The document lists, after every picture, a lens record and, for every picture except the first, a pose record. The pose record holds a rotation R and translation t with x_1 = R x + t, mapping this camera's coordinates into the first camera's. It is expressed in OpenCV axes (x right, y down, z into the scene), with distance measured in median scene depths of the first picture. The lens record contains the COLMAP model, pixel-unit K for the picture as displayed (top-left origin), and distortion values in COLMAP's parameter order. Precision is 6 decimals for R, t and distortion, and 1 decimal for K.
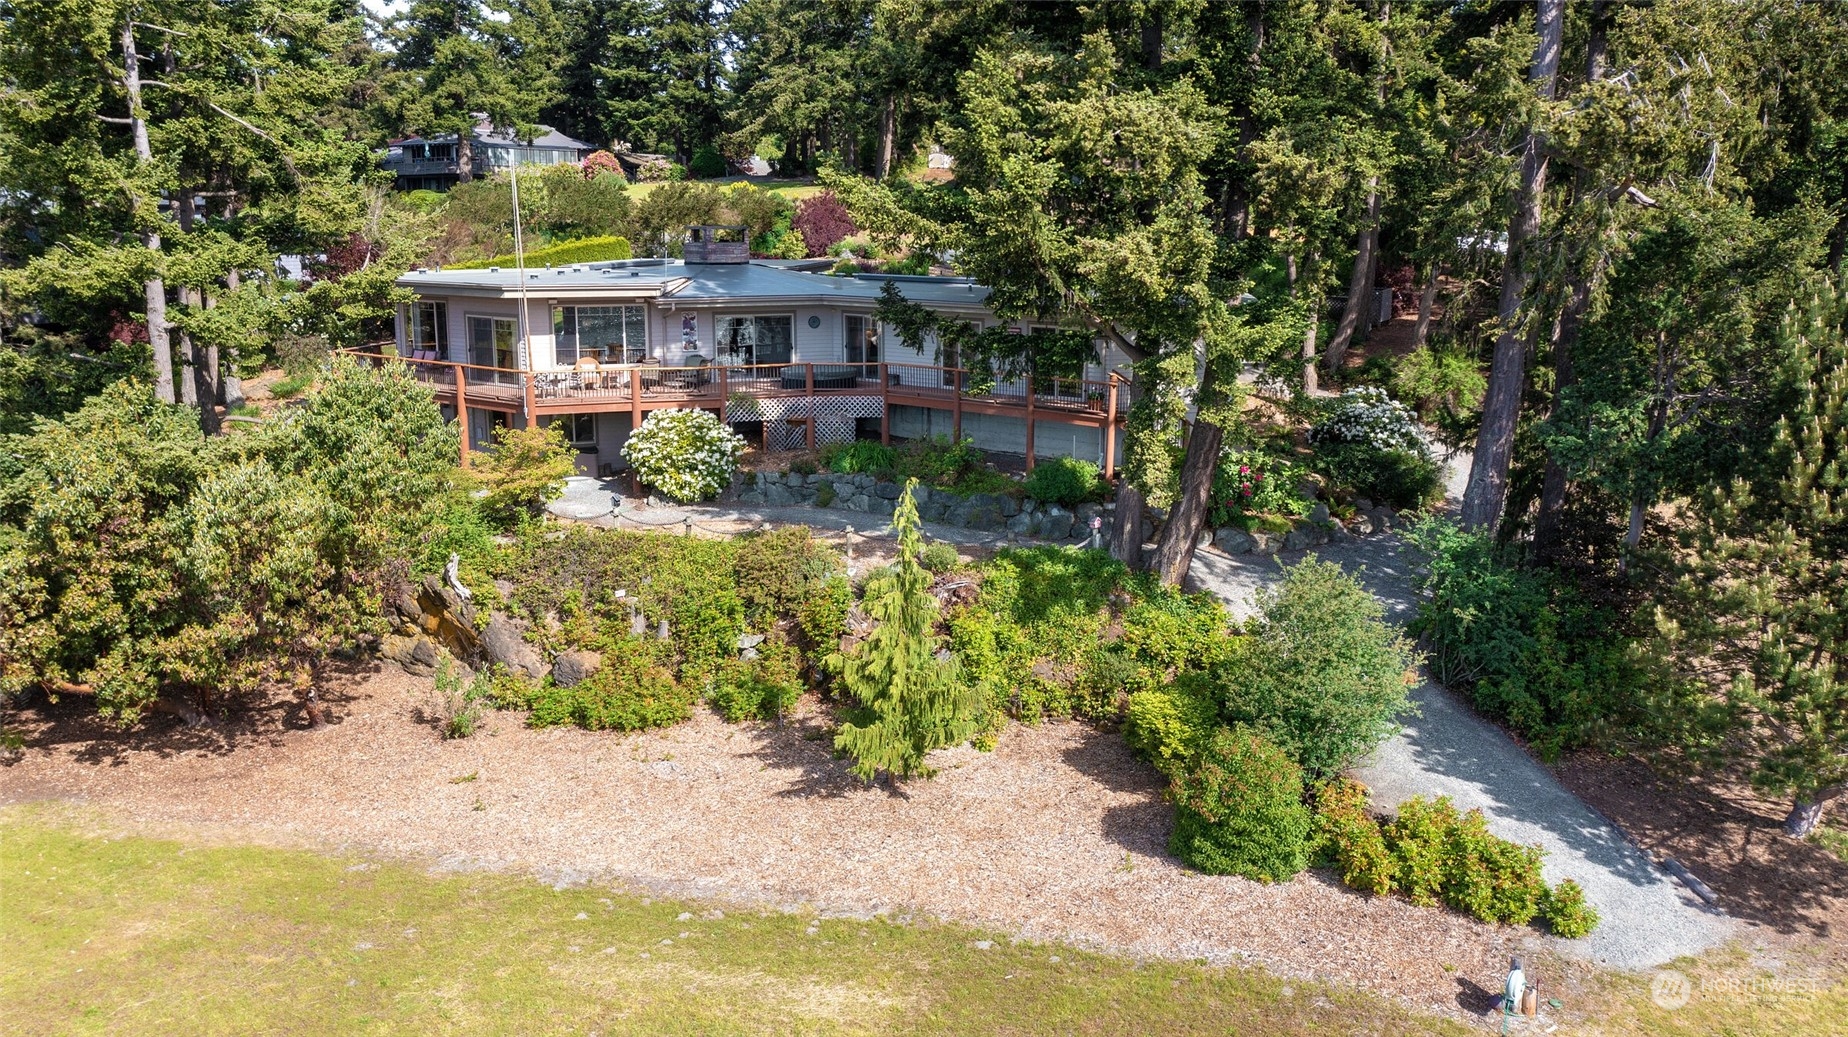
lens RADIAL K [[1459.1, 0, 921.5], [0, 1459.1, 515.7], [0, 0, 1]] dist [-0.015385, 0.007126]
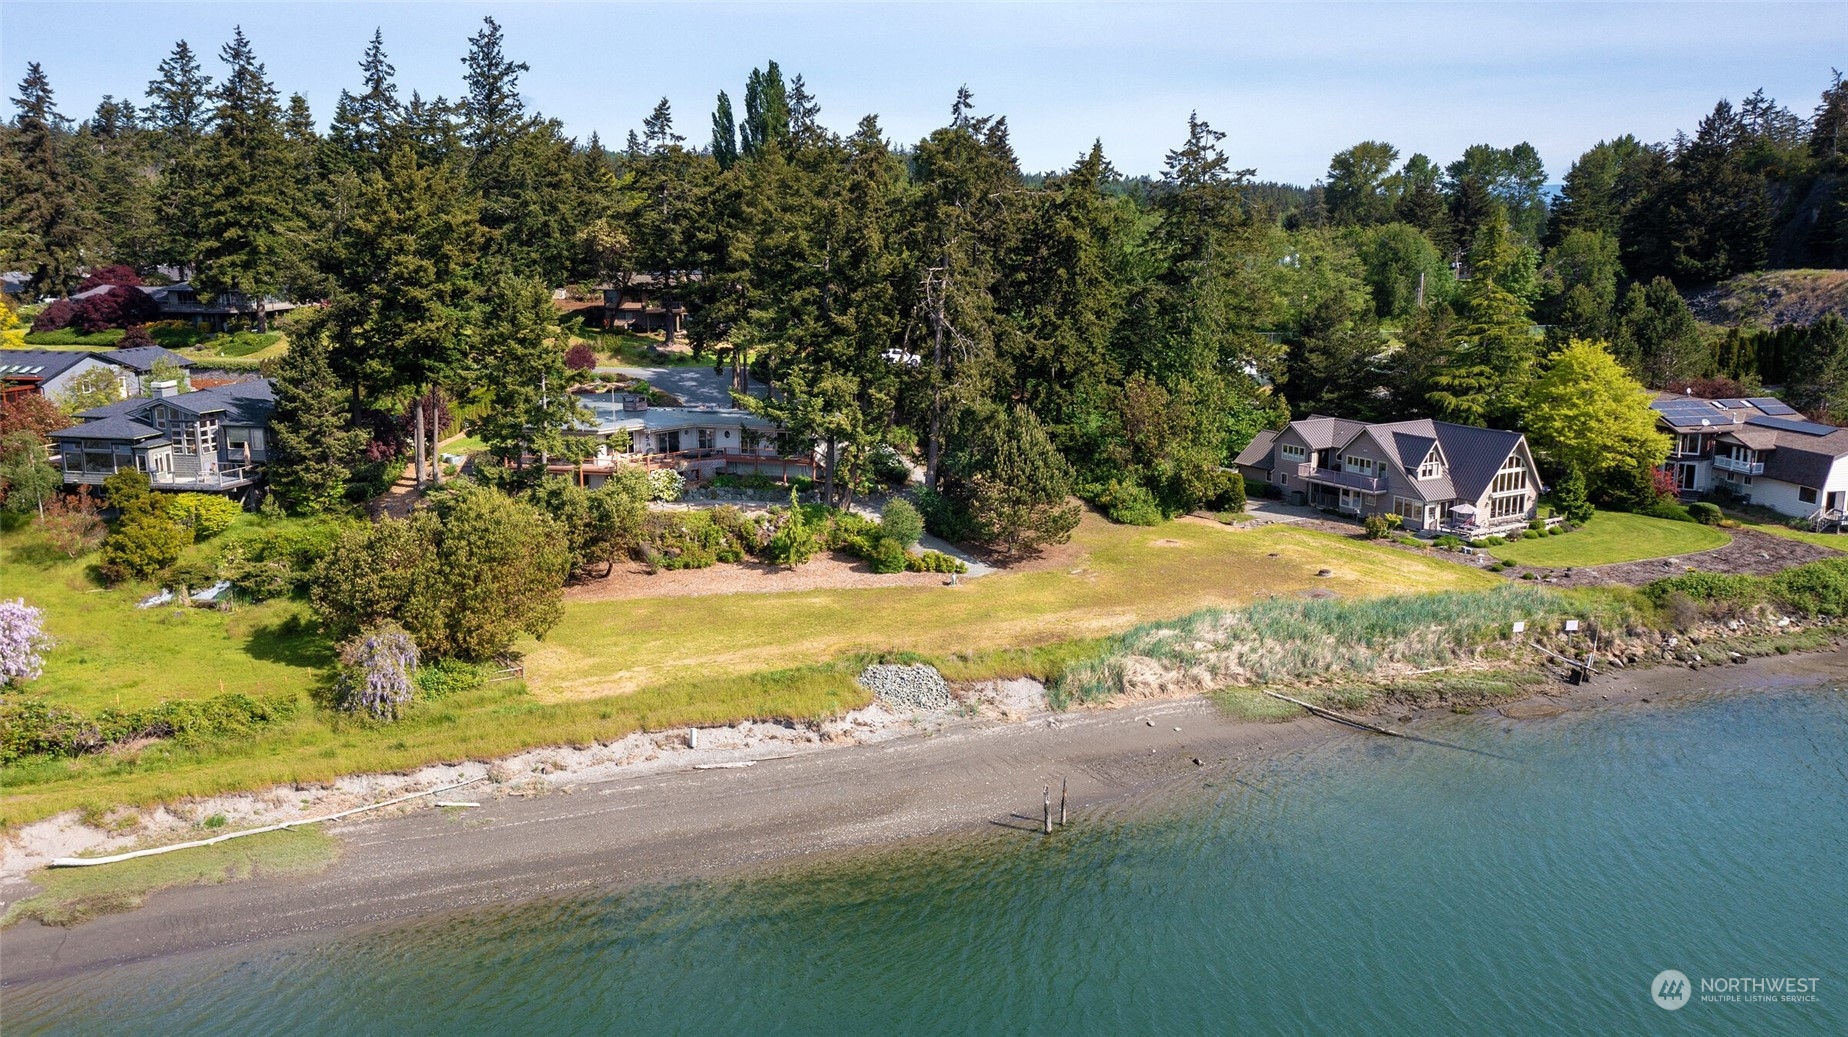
lens RADIAL K [[1459.1, 0, 922.0], [0, 1459.1, 518.0], [0, 0, 1]] dist [-0.015385, 0.007126]
pose [[0.909254, -0.085008, 0.407468, -0.889798], [0.085370, 0.996199, 0.017332, 0.016134], [-0.407393, 0.019026, 0.913055, -1.830969]]
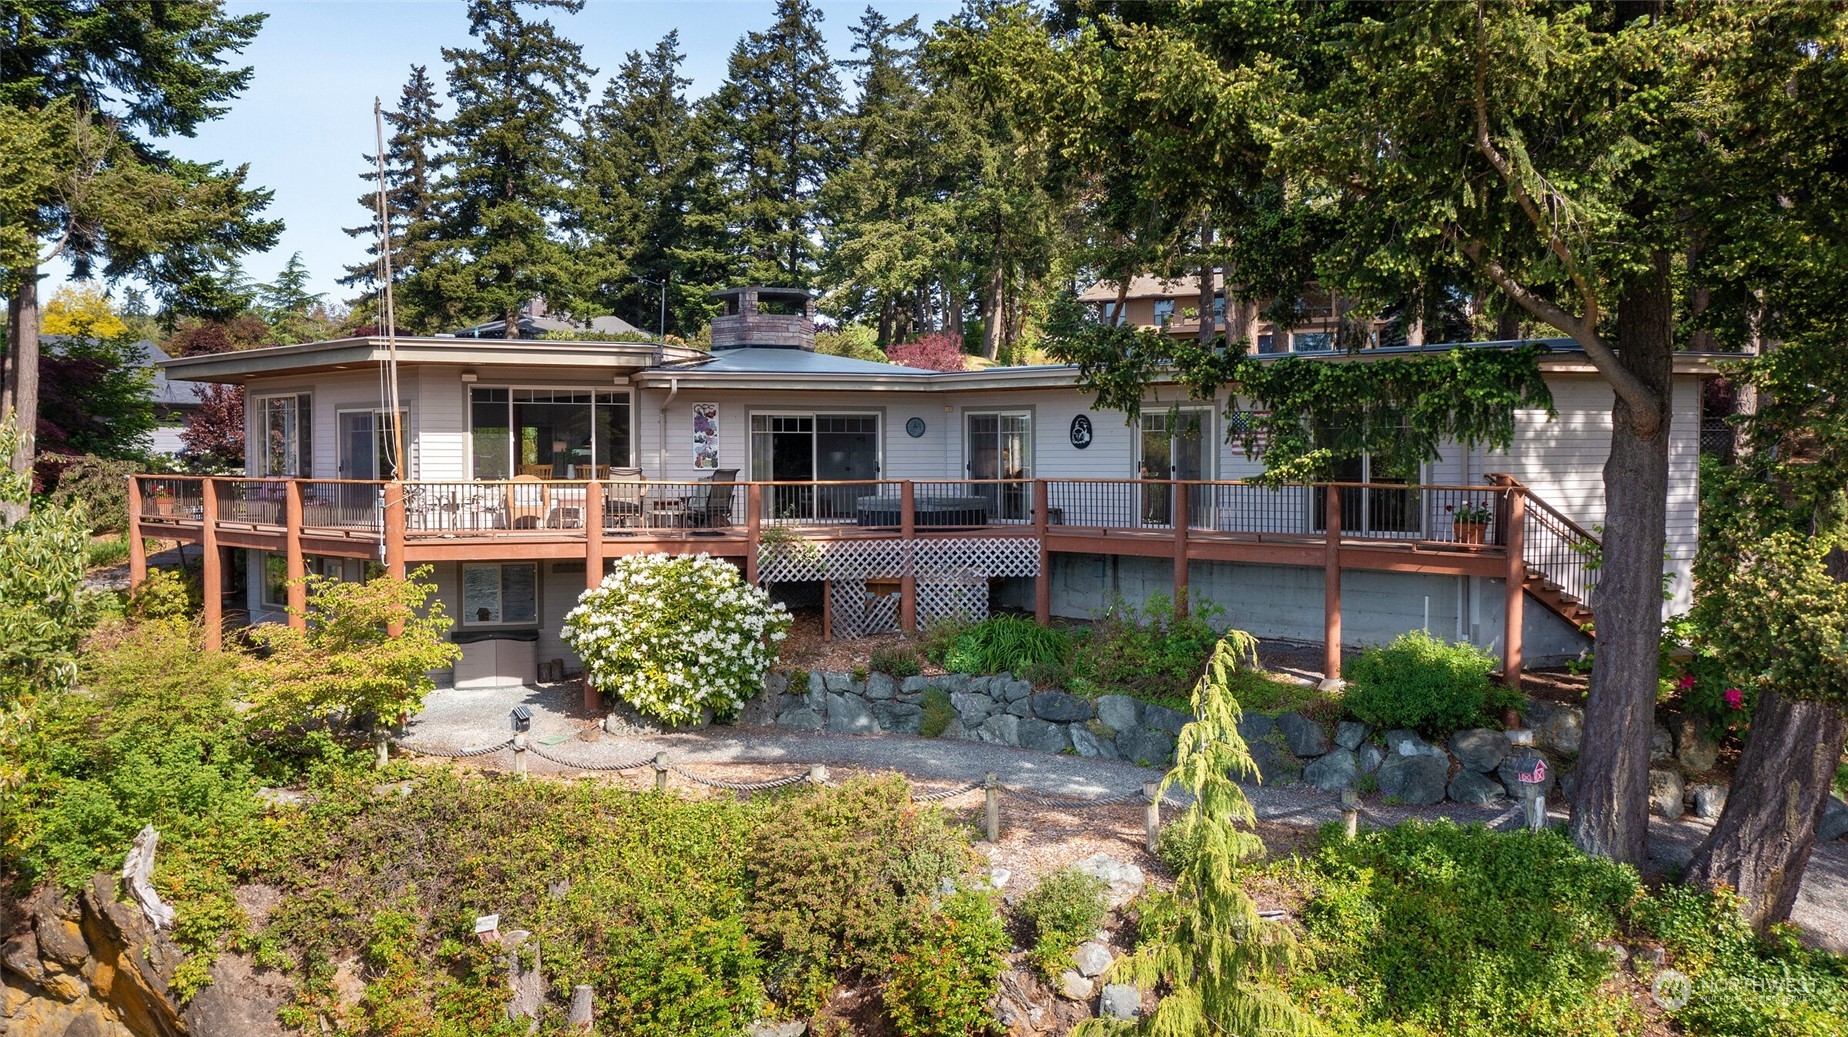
lens RADIAL K [[1459.1, 0, 924.5], [0, 1459.1, 511.1], [0, 0, 1]] dist [-0.015385, 0.007126]
pose [[0.998160, -0.002925, -0.060564, -0.038575], [-0.007263, 0.985877, -0.167316, 0.001844], [0.060198, 0.167448, 0.984041, 0.472833]]
